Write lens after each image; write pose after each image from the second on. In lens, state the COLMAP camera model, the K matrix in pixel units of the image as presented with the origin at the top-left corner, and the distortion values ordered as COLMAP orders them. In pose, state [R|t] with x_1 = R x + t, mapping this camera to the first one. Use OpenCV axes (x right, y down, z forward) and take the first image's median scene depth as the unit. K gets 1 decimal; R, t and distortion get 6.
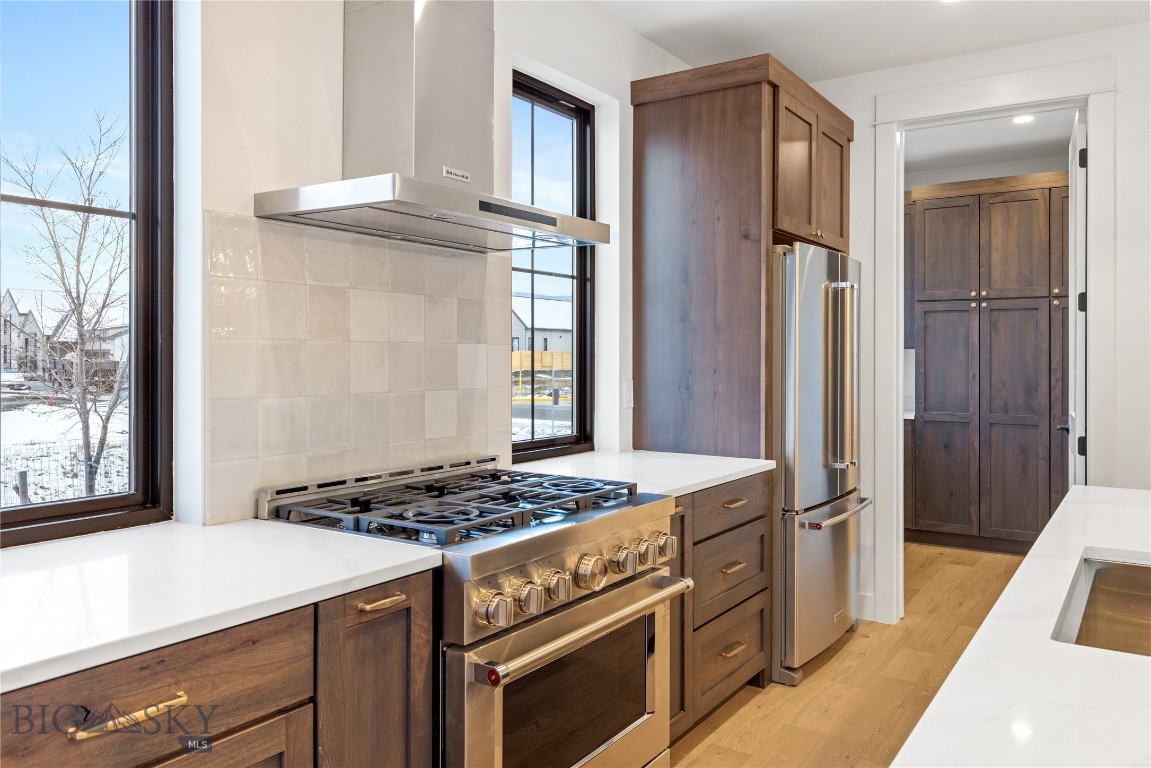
lens RADIAL K [[868.0, 0, 576.2], [0, 868.0, 358.9], [0, 0, 1]] dist [0.000598, 0.003731]
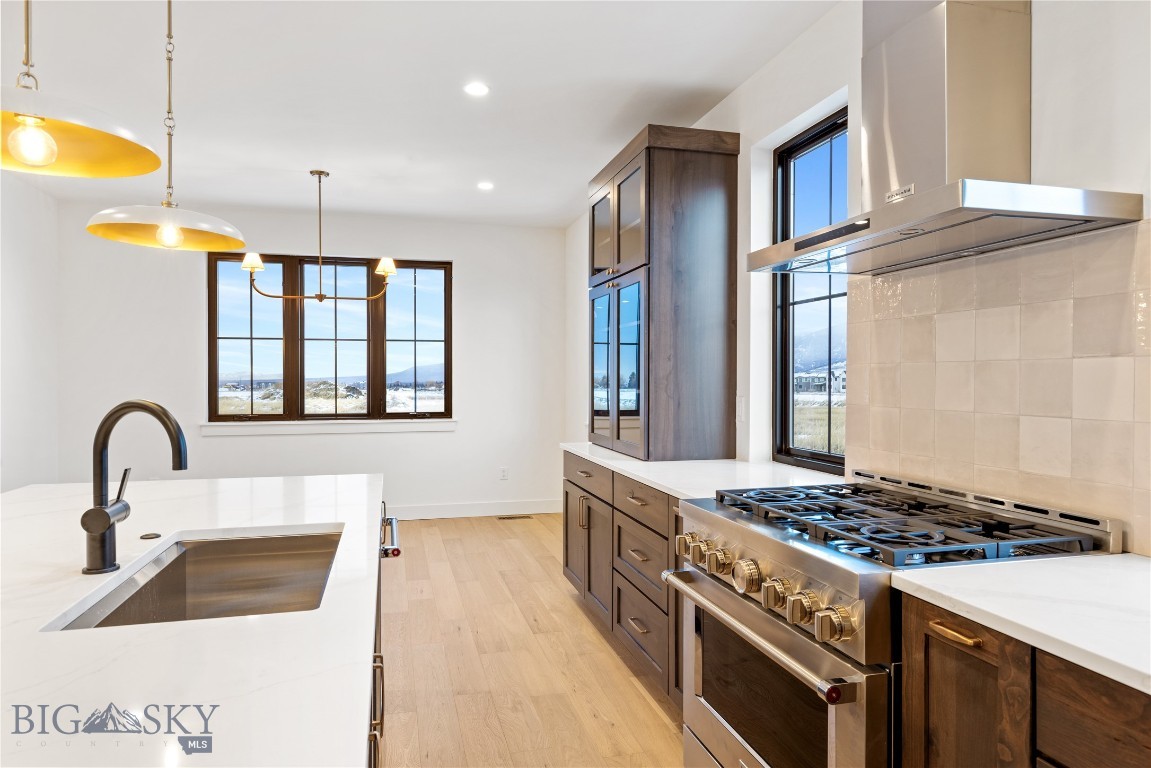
lens RADIAL K [[696.5, 0, 575.0], [0, 696.5, 376.3], [0, 0, 1]] dist [0.002590, -0.000749]
pose [[-0.660583, -0.000571, -0.750753, 0.498586], [0.000076, 1.000000, -0.000827, -0.000945], [0.750753, -0.000603, -0.660582, 0.872287]]
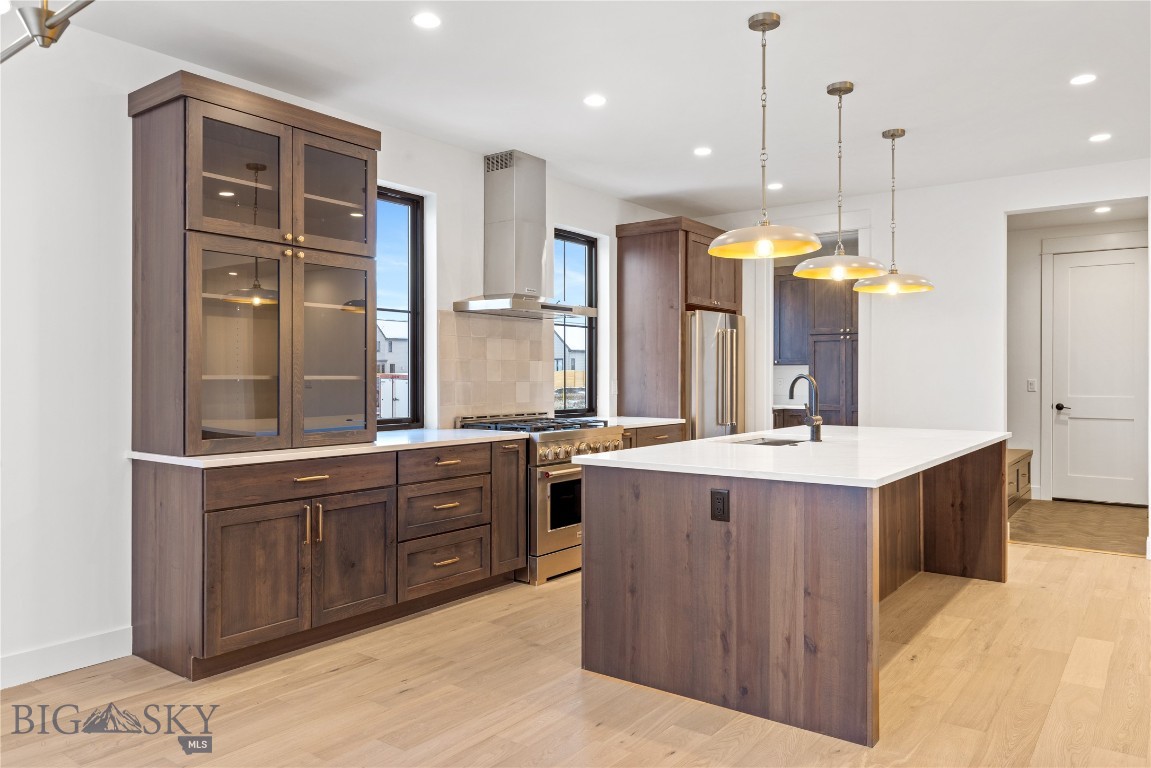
lens RADIAL K [[796.8, 0, 573.5], [0, 796.8, 382.9], [0, 0, 1]] dist [0.001579, 0.001481]
pose [[0.998592, -0.000642, -0.053035, 0.068020], [0.000966, 0.999981, 0.006090, 0.021573], [0.053030, -0.006132, 0.998574, -0.839841]]
